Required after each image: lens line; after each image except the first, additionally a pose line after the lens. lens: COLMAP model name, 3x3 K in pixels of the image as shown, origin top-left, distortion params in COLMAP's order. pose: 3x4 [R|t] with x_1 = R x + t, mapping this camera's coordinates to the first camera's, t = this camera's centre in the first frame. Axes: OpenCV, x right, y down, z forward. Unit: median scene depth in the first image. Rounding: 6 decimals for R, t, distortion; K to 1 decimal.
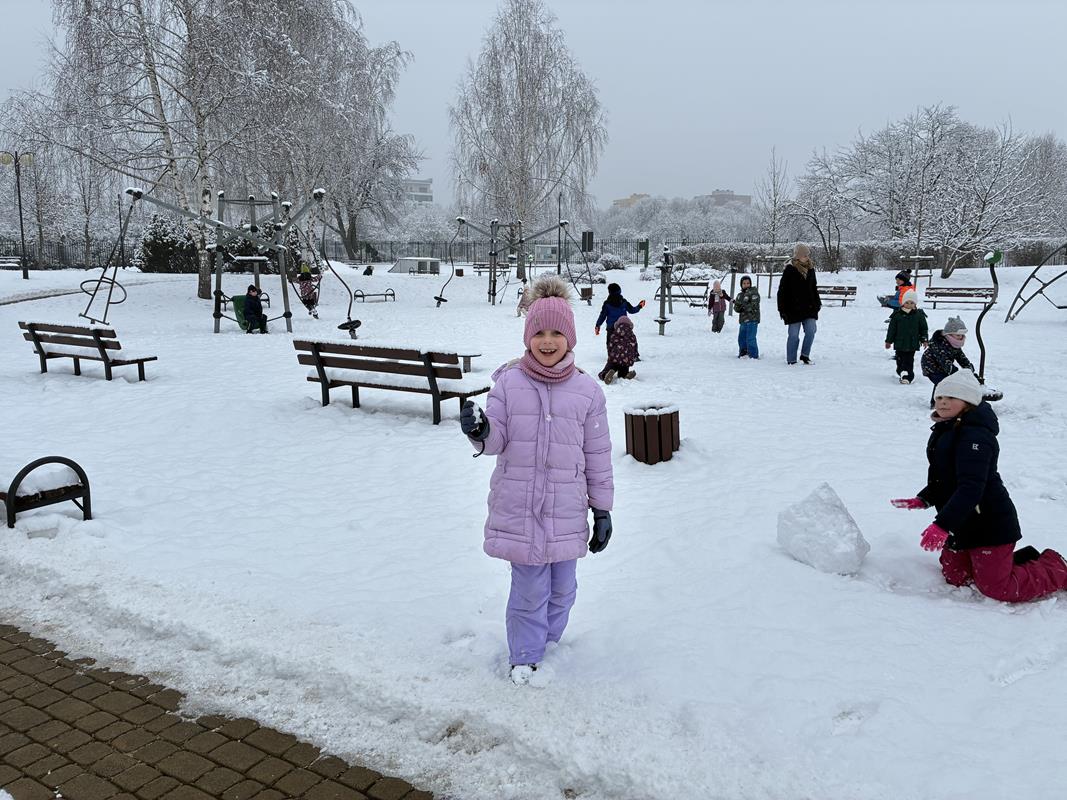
lens RADIAL K [[812.5, 0, 541.5], [0, 812.5, 398.8], [0, 0, 1]] dist [0.063375, -0.078589]
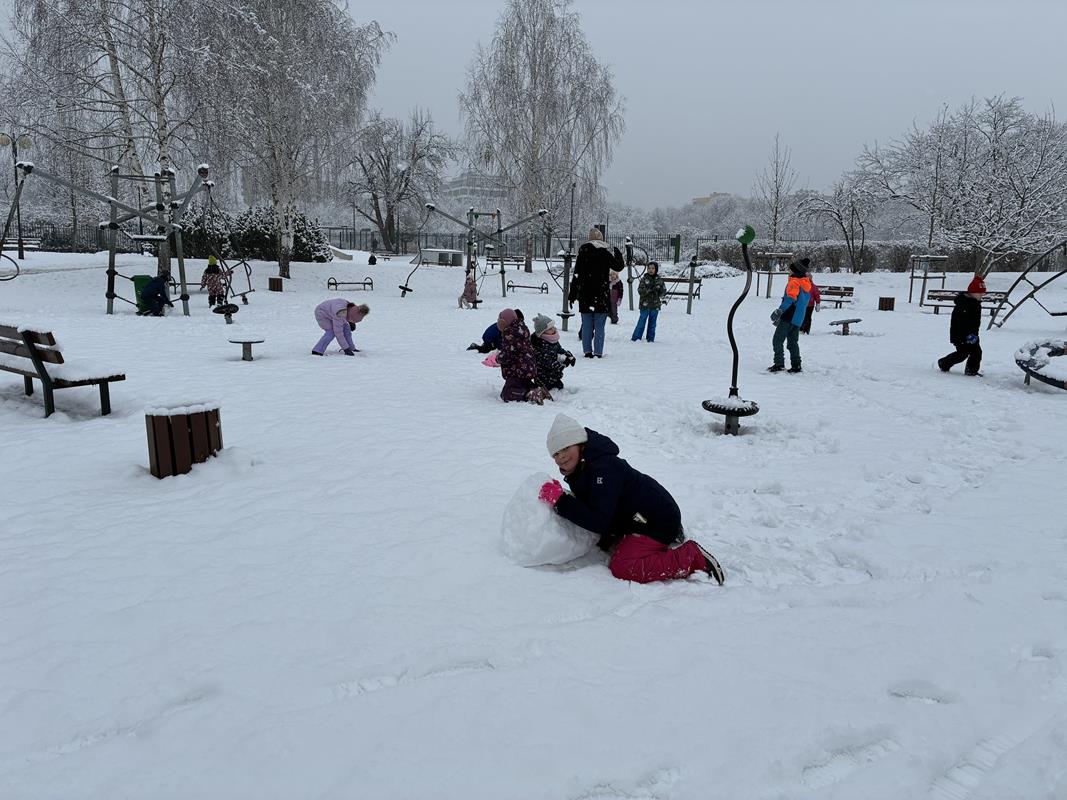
lens RADIAL K [[812.5, 0, 541.5], [0, 812.5, 398.8], [0, 0, 1]] dist [0.063375, -0.078589]
pose [[0.994594, 0.038943, -0.096266, 0.119591], [-0.038700, 0.999241, 0.004390, -0.002892], [0.096364, -0.000641, 0.995346, 0.053047]]
